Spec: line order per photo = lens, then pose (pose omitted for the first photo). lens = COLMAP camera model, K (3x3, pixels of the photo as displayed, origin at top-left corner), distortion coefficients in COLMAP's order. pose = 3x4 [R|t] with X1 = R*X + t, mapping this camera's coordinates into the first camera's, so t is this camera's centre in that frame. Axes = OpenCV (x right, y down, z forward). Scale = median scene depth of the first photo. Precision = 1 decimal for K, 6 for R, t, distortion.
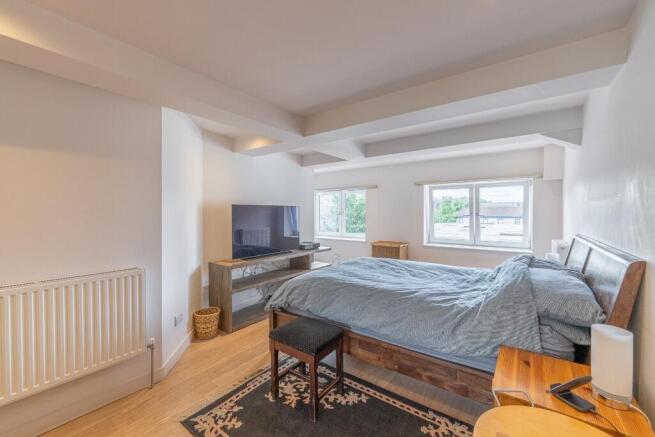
lens RADIAL K [[268.0, 0, 329.5], [0, 268.0, 215.8], [0, 0, 1]] dist [0.000859, -0.001317]
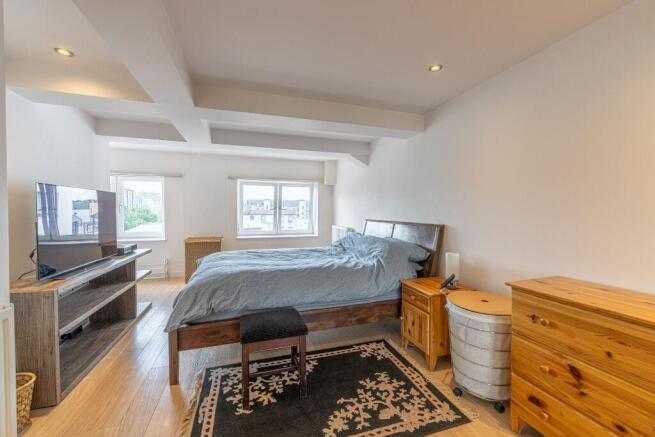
lens RADIAL K [[268.0, 0, 339.4], [0, 268.0, 219.3], [0, 0, 1]] dist [0.000859, -0.001317]
pose [[0.570714, -0.023240, 0.820820, -0.351757], [0.005232, 0.999682, 0.024667, 0.018139], [-0.821133, -0.009783, 0.570654, 0.123756]]
